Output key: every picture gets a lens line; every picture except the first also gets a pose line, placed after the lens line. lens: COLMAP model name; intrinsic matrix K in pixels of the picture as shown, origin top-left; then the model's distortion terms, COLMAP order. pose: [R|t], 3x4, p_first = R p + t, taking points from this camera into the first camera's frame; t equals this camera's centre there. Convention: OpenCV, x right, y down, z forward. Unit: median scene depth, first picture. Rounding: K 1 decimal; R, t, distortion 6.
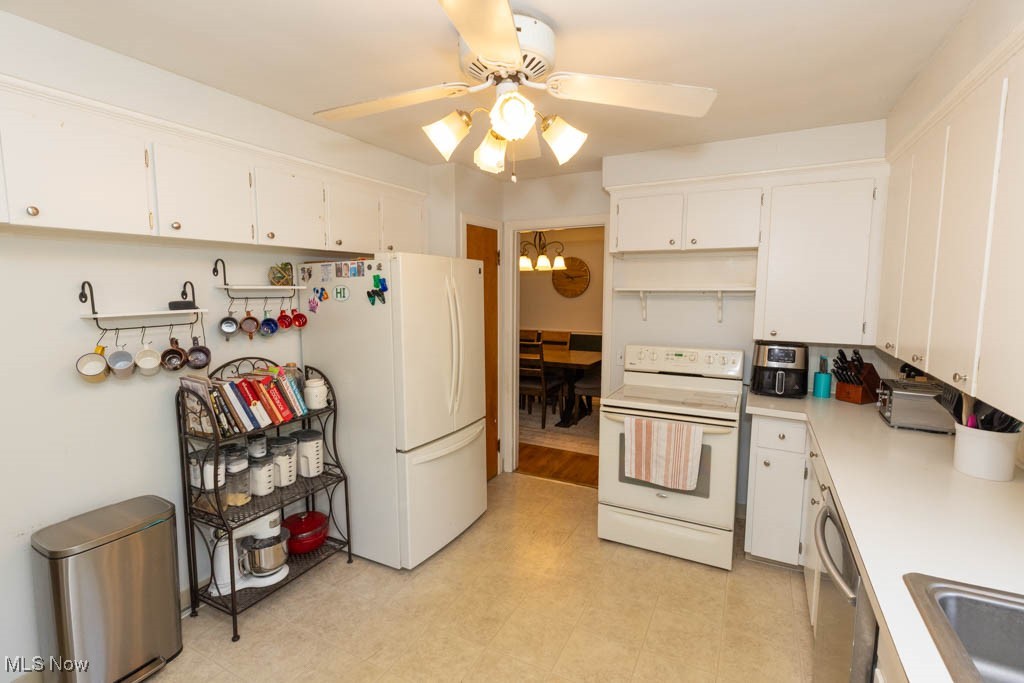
lens RADIAL K [[470.1, 0, 512.1], [0, 470.1, 338.5], [0, 0, 1]] dist [-0.000079, 0.000289]
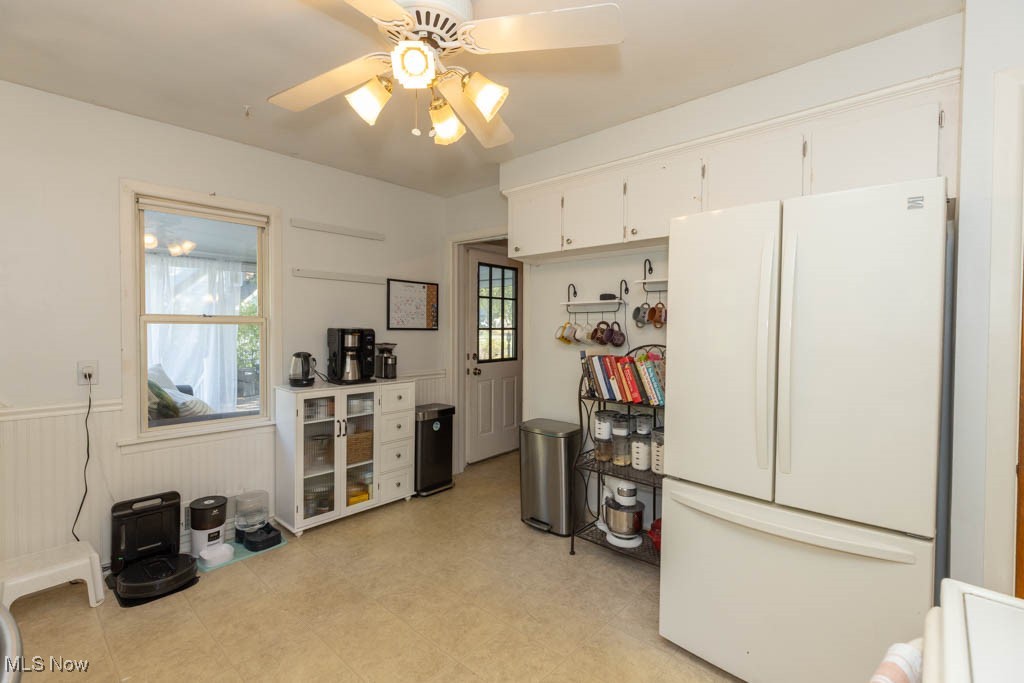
lens RADIAL K [[470.1, 0, 511.2], [0, 470.1, 336.6], [0, 0, 1]] dist [-0.000079, 0.000289]
pose [[-0.241386, 0.023931, -0.970134, 0.638690], [-0.105542, 0.993118, 0.050759, 0.002712], [0.964673, 0.114643, -0.237199, 1.000613]]
